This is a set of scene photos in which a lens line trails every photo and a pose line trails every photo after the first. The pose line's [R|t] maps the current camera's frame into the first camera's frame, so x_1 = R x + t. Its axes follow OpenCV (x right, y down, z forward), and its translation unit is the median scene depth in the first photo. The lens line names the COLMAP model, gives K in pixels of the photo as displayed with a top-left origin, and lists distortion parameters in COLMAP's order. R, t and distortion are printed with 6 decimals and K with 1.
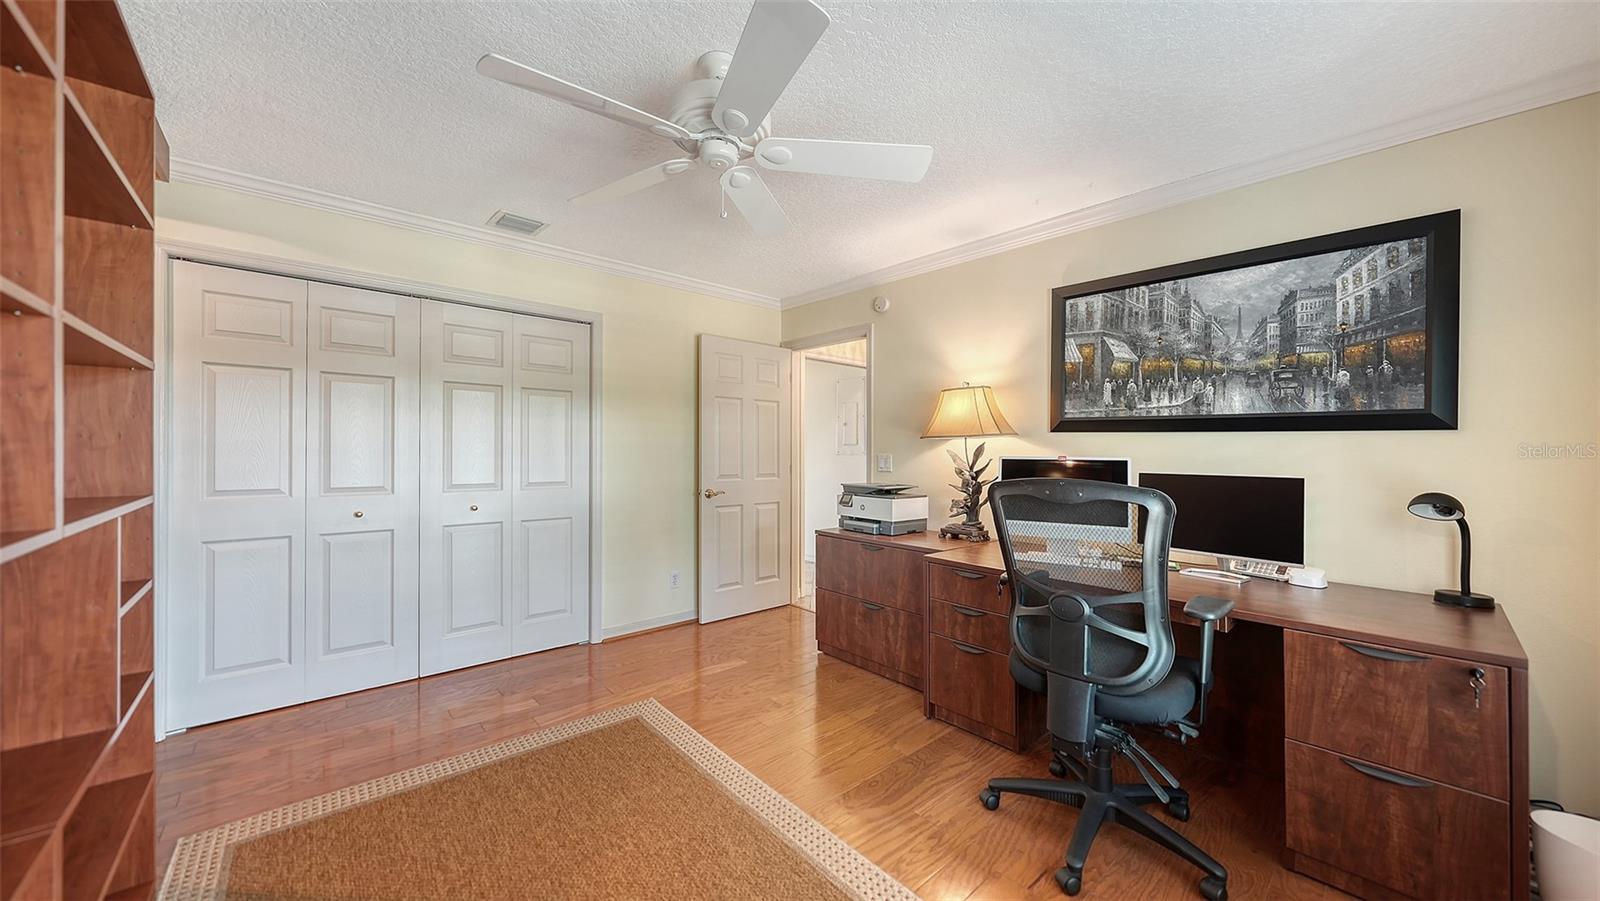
lens RADIAL K [[563.0, 0, 803.4], [0, 563.0, 446.5], [0, 0, 1]] dist [-0.003031, -0.000205]
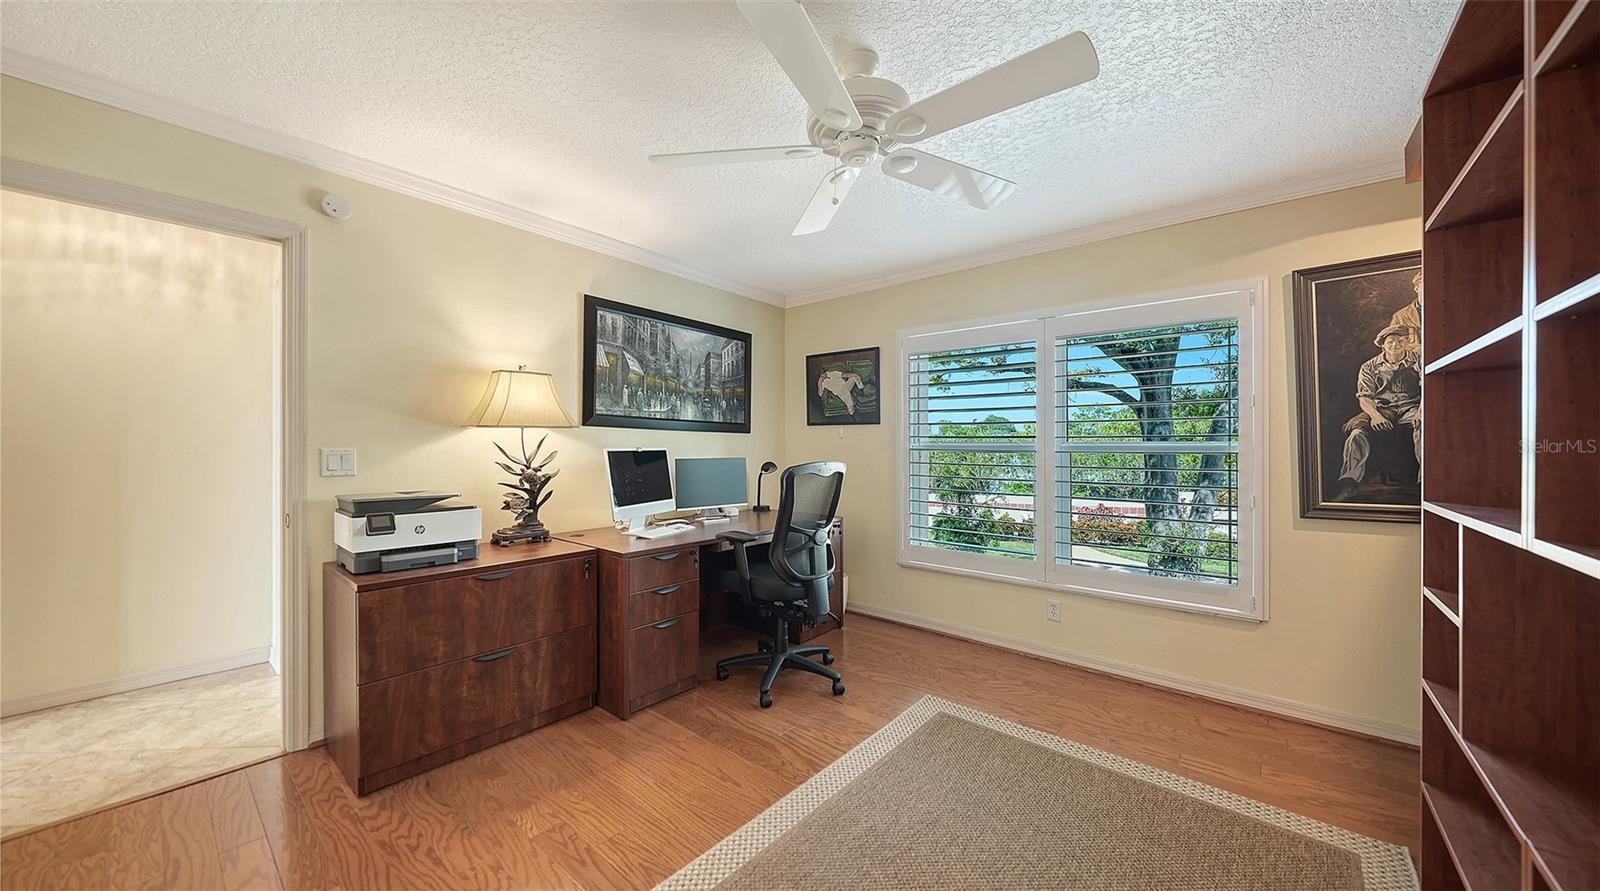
lens RADIAL K [[557.6, 0, 770.5], [0, 557.6, 441.6], [0, 0, 1]] dist [-0.001118, -0.000072]
pose [[-0.106834, 0.004797, 0.994265, -0.754674], [-0.004087, 0.999978, -0.005264, 0.009658], [-0.994268, -0.004626, -0.106812, 0.854730]]
